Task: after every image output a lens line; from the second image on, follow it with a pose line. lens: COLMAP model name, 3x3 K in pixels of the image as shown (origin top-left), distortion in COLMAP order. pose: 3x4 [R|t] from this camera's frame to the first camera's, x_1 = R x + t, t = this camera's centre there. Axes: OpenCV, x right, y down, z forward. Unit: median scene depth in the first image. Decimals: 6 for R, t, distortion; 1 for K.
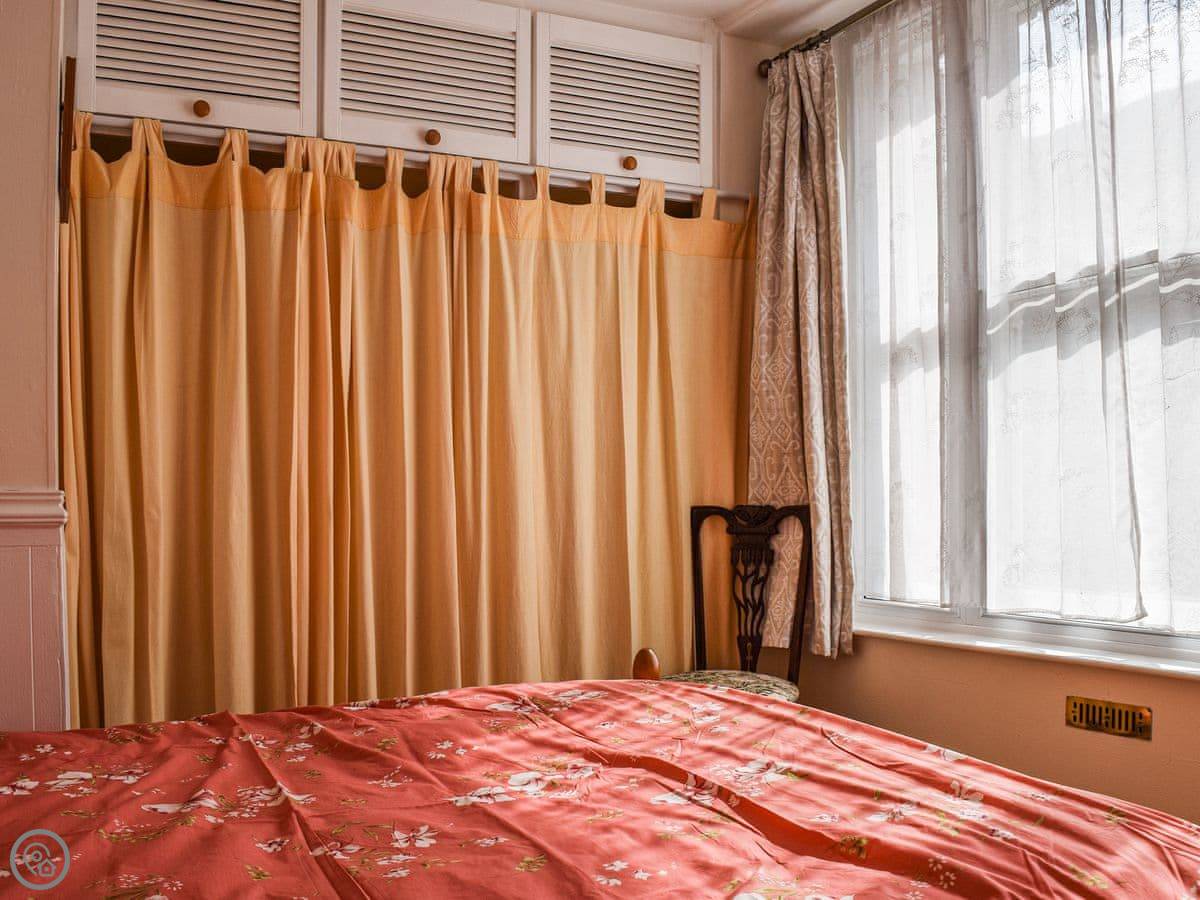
lens RADIAL K [[1144.7, 0, 600.5], [0, 1144.7, 492.9], [0, 0, 1]] dist [-0.046764, -0.018108]
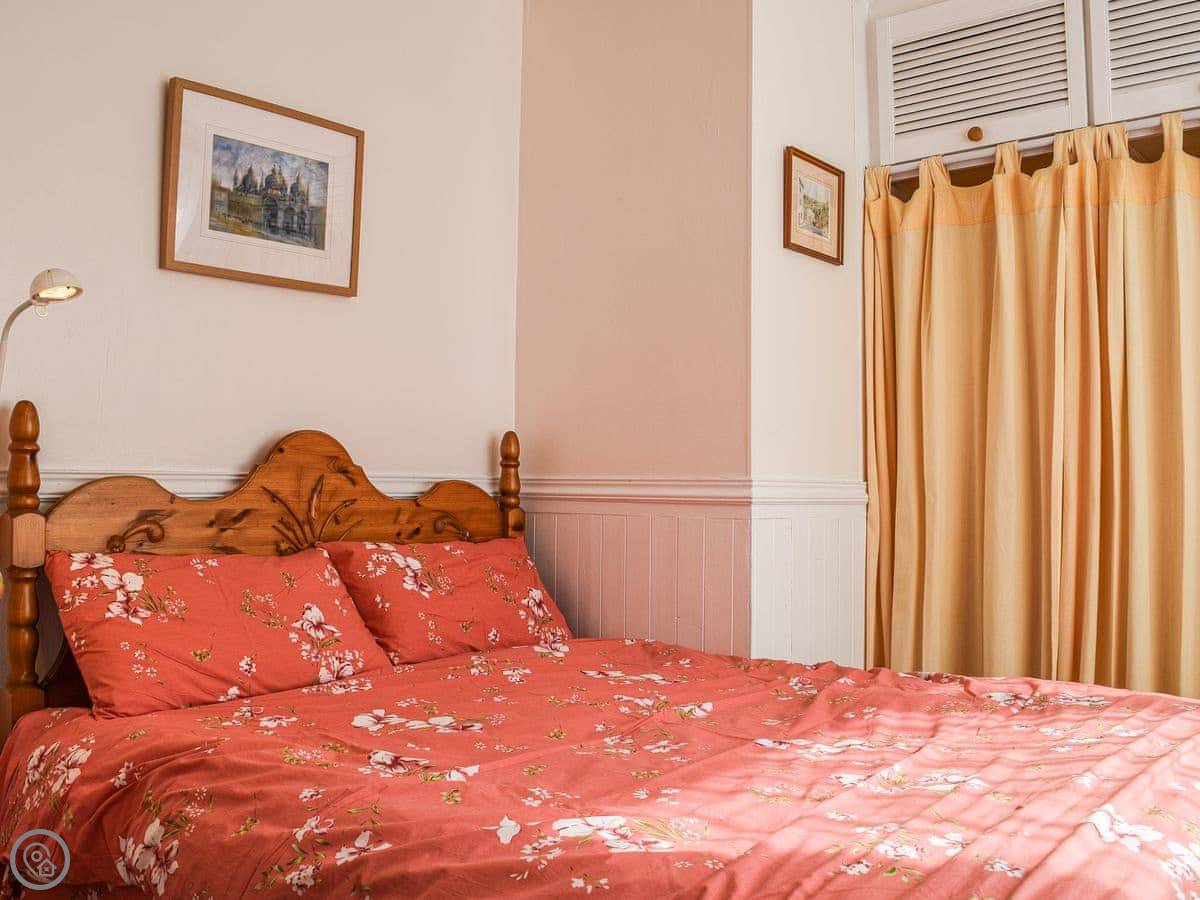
lens RADIAL K [[1144.7, 0, 600.5], [0, 1144.7, 492.9], [0, 0, 1]] dist [-0.046764, -0.018108]
pose [[0.398067, 0.011384, -0.917286, 0.517326], [-0.007767, 0.999929, 0.009040, 0.003924], [0.917324, 0.003526, 0.398127, 0.223522]]
